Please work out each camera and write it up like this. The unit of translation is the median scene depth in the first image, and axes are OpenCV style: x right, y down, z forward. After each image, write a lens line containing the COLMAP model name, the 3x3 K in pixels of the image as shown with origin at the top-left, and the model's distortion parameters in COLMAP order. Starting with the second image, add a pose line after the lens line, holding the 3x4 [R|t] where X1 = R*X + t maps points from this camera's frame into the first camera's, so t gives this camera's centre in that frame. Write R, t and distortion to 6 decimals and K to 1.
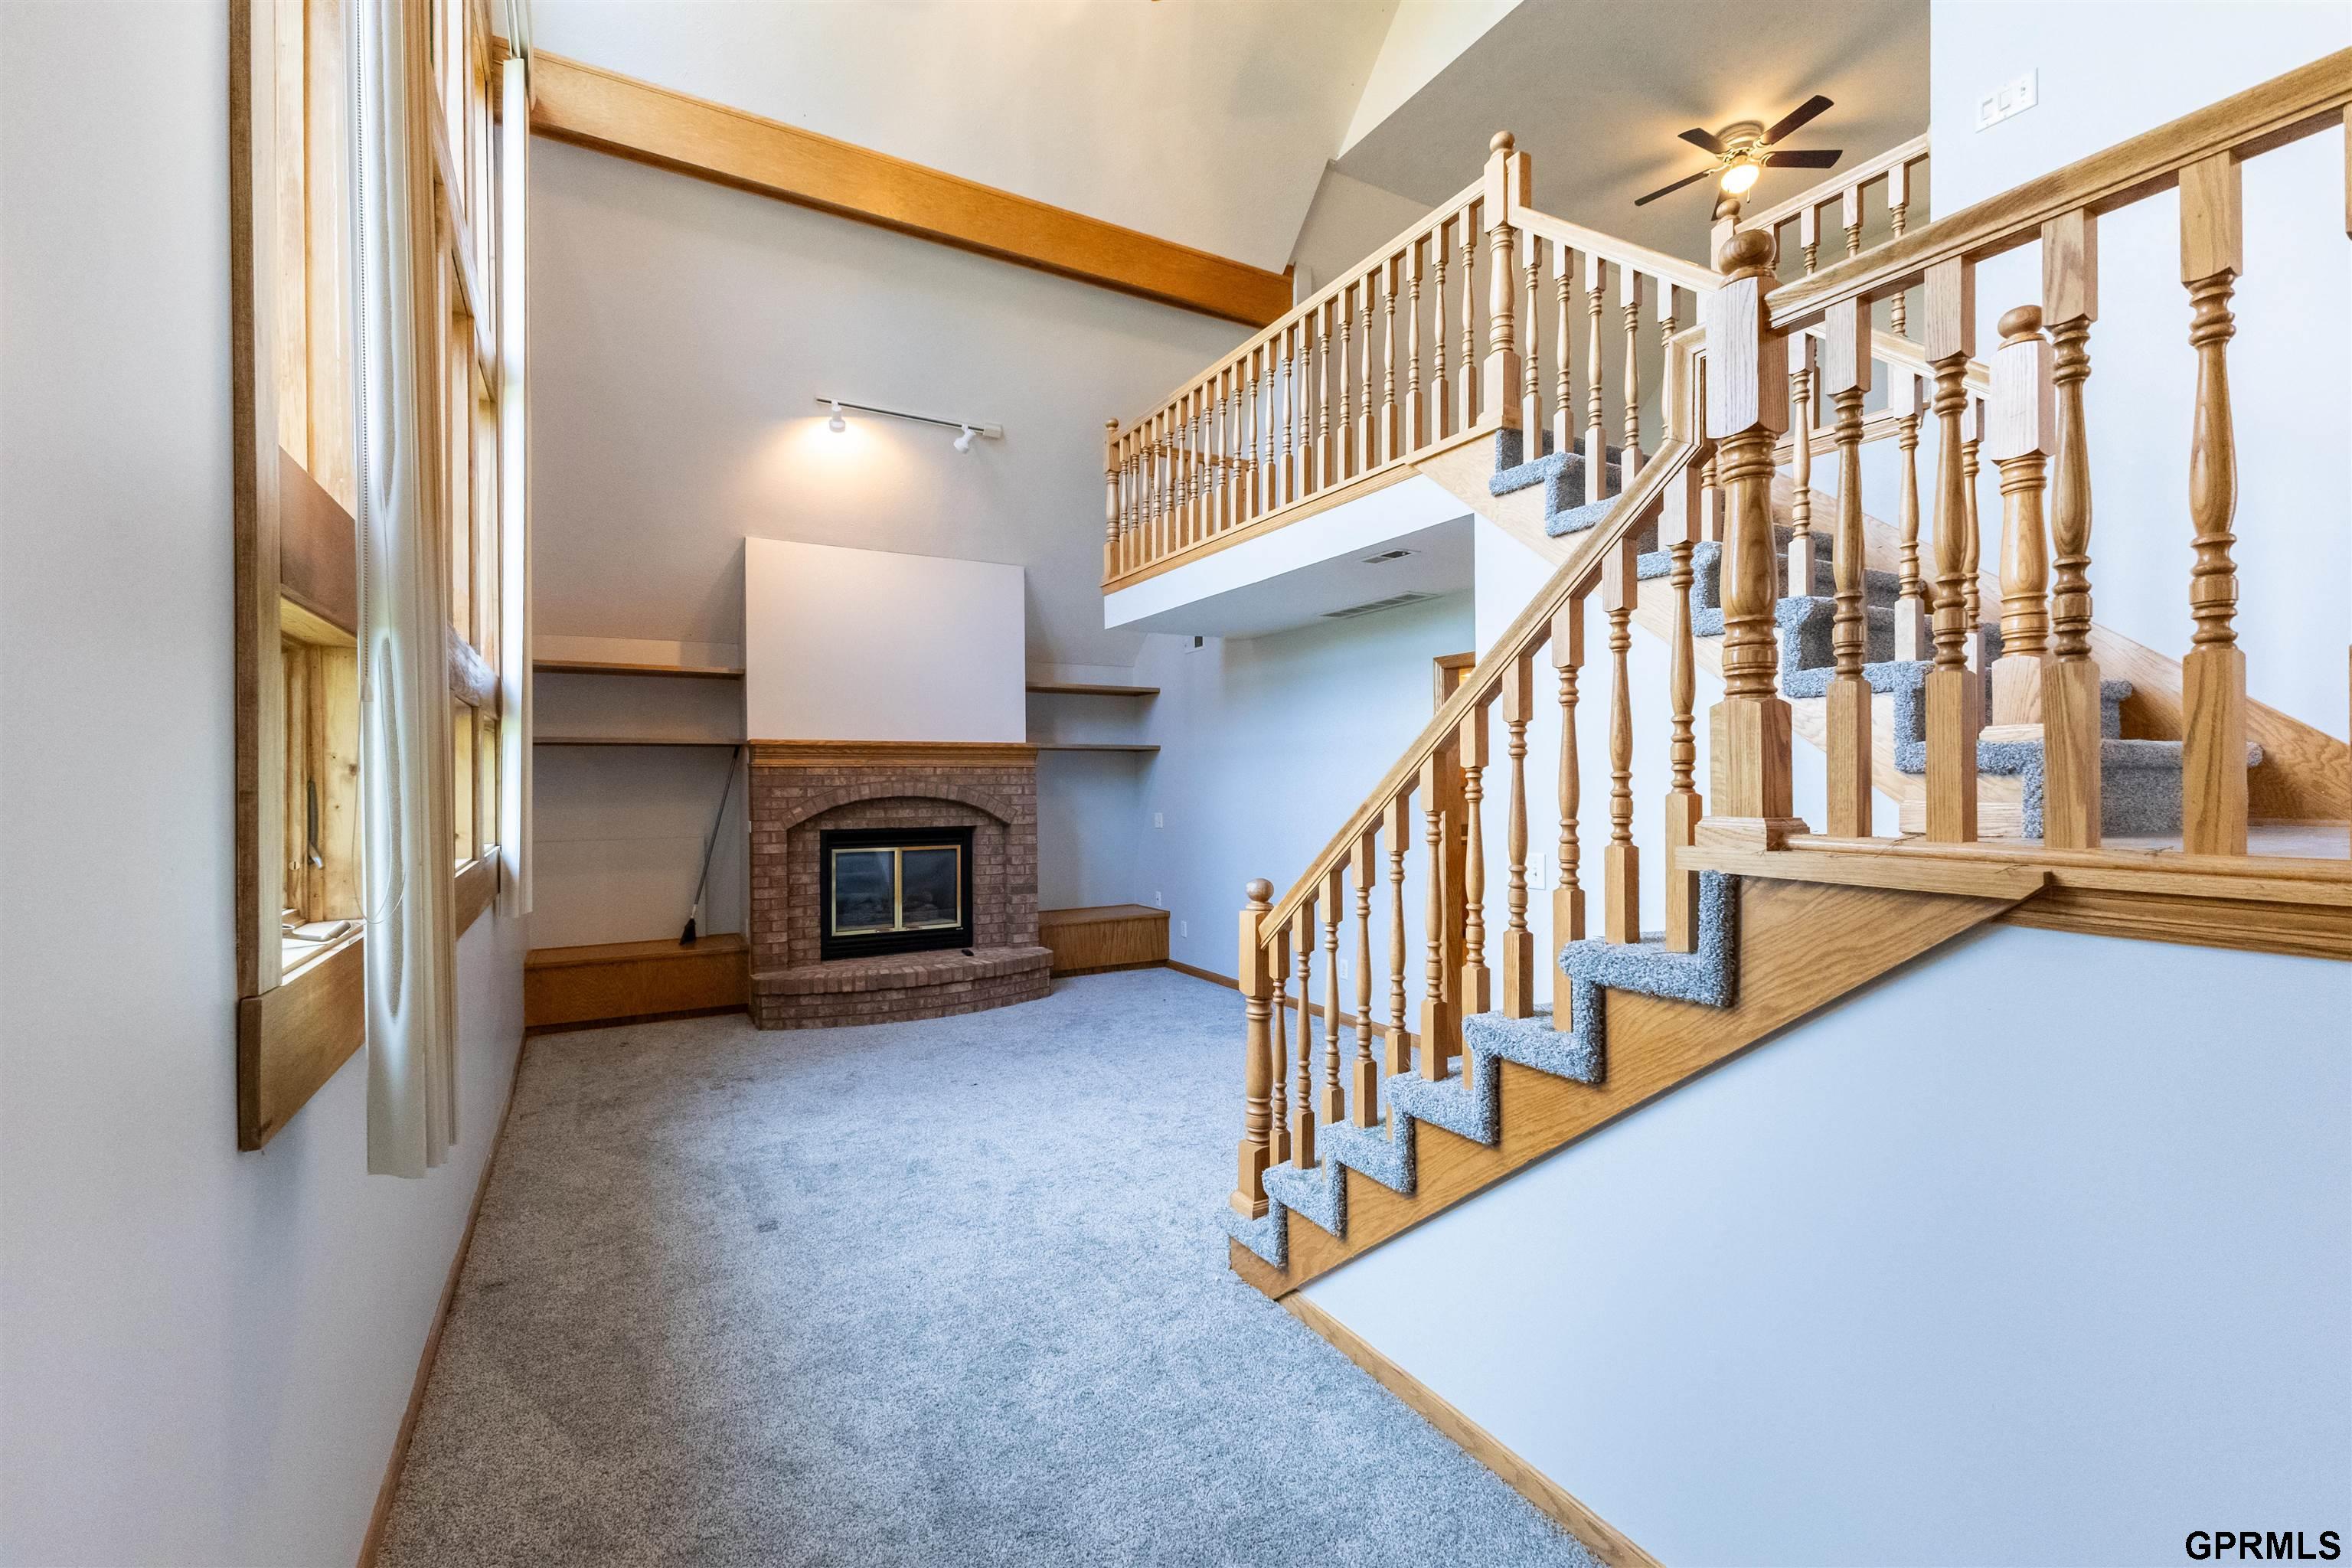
lens RADIAL K [[1014.8, 0, 1177.4], [0, 1014.8, 782.2], [0, 0, 1]] dist [0.008449, -0.000378]
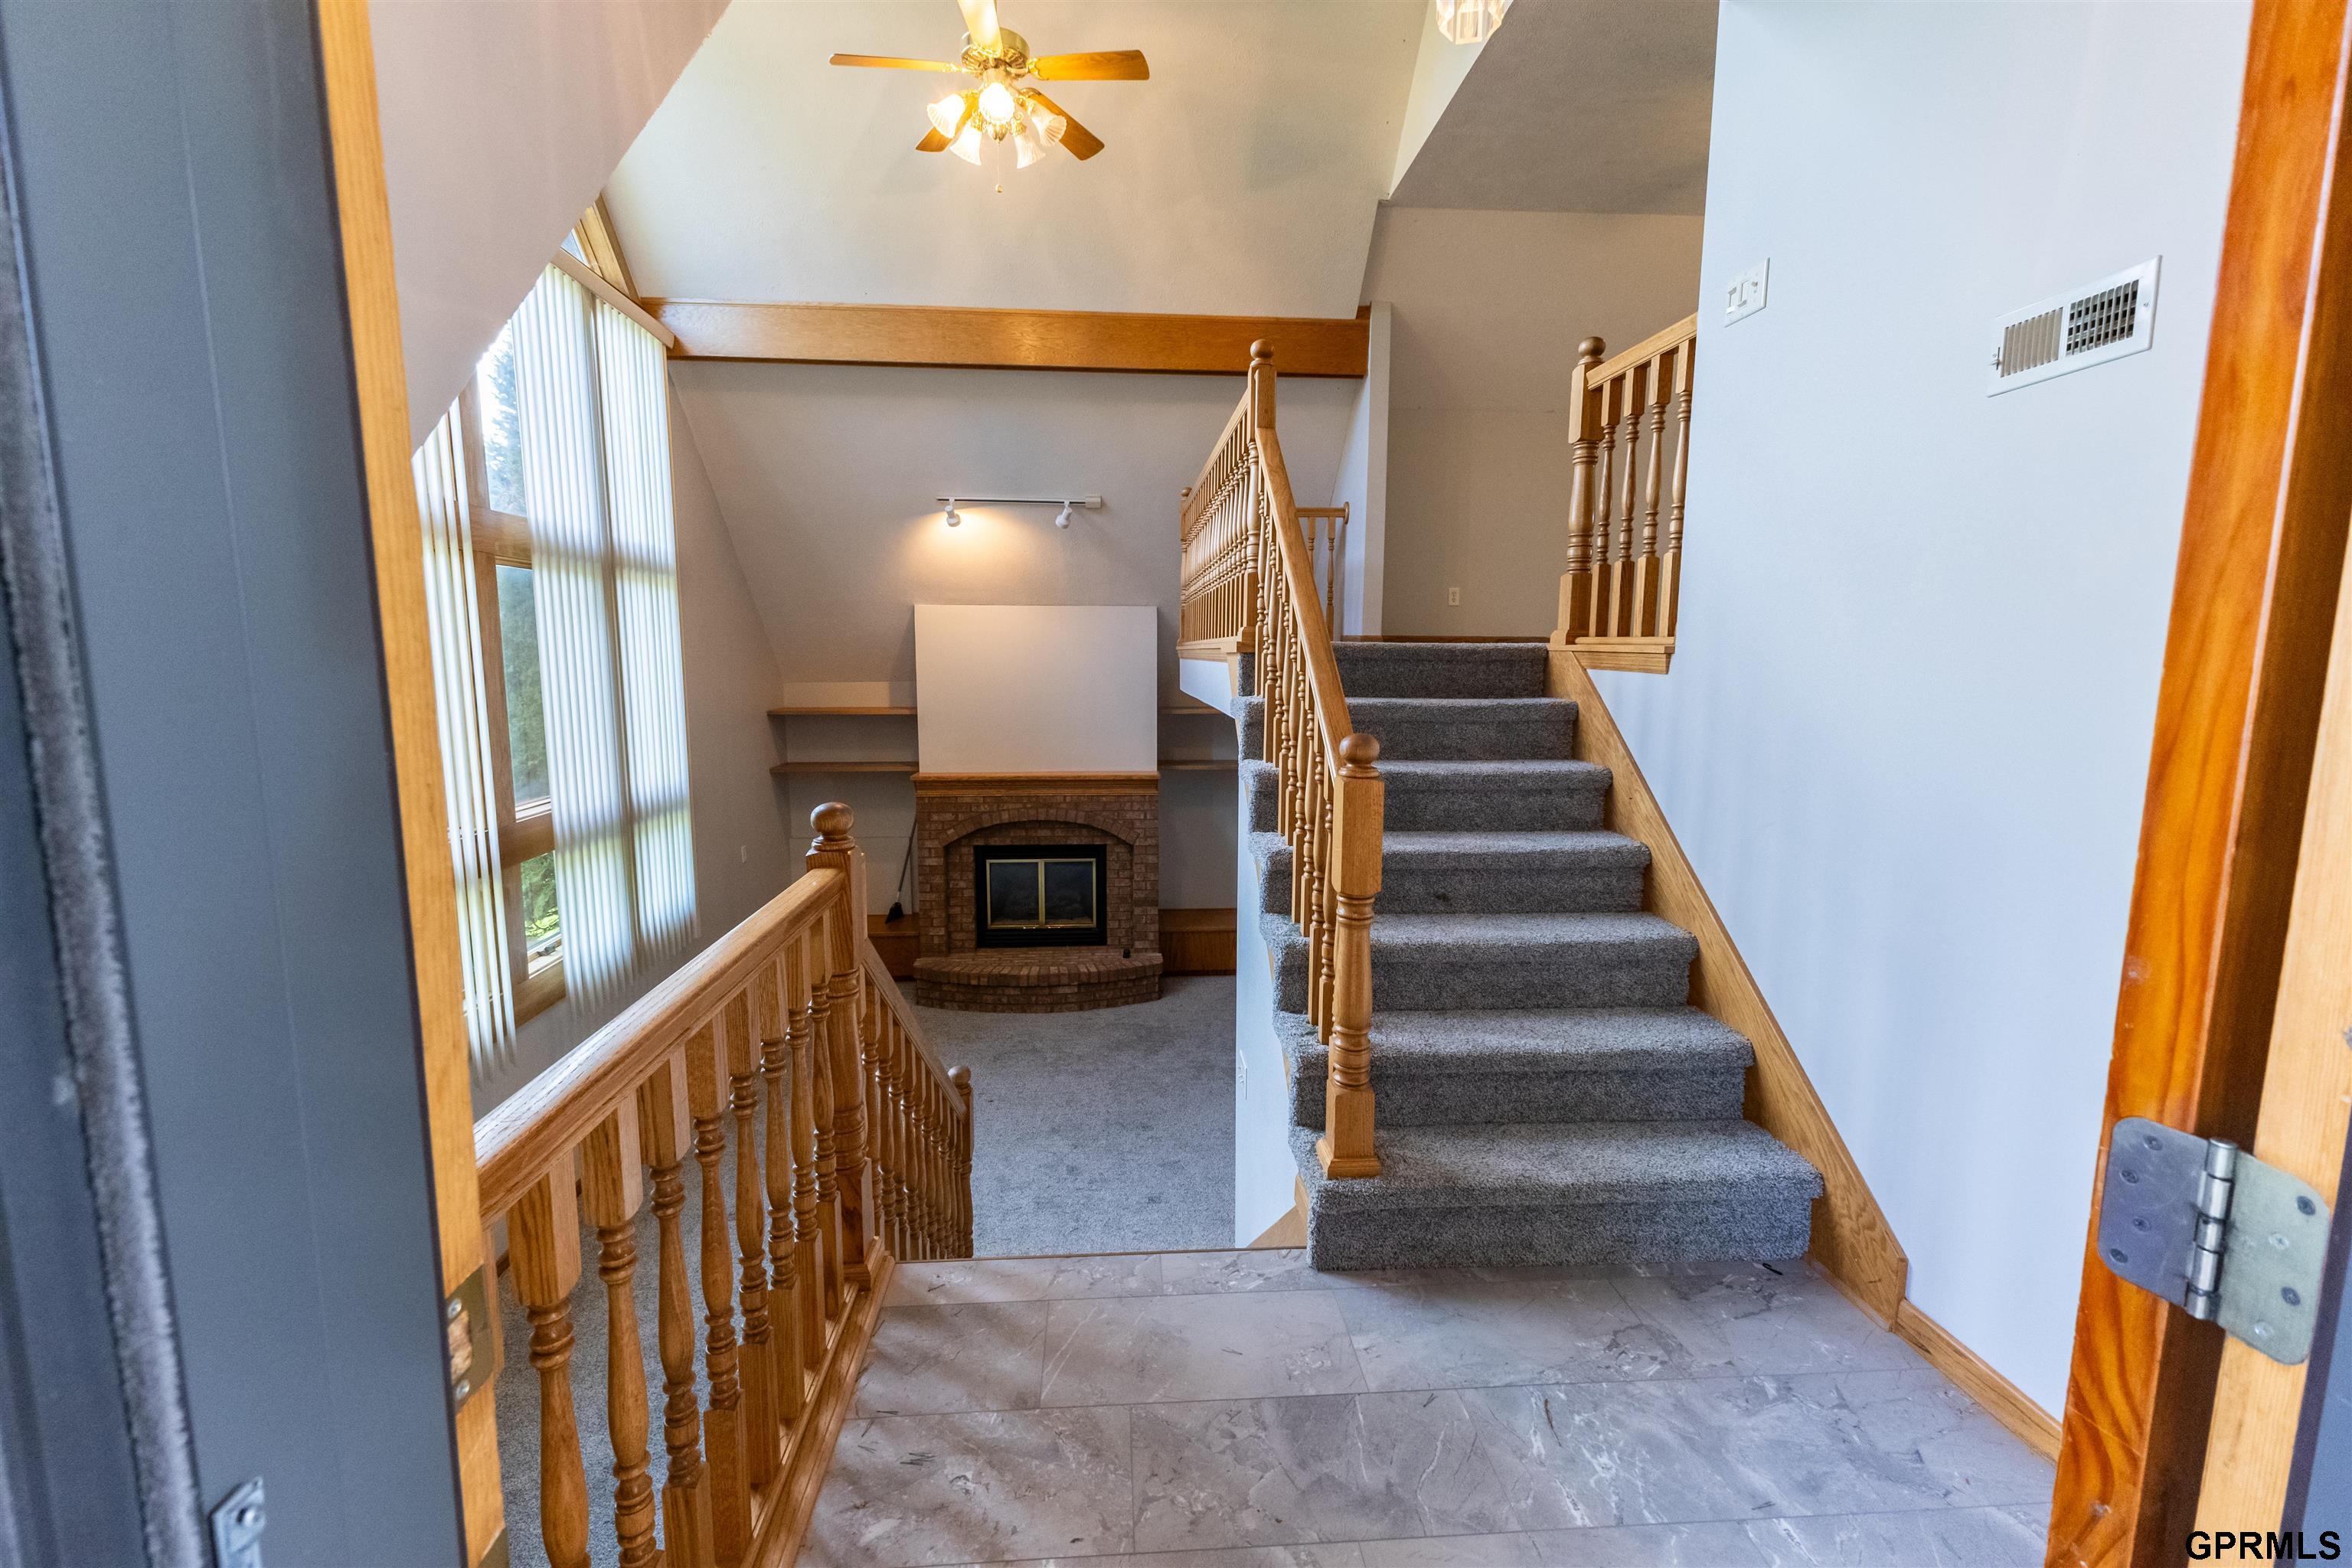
lens RADIAL K [[1014.8, 0, 1170.0], [0, 1014.8, 785.0], [0, 0, 1]] dist [0.008449, -0.000378]
pose [[0.899331, 0.067726, -0.431991, 0.385248], [-0.009235, 0.990654, 0.136085, -0.194312], [0.437170, -0.118396, 0.891552, 0.026674]]
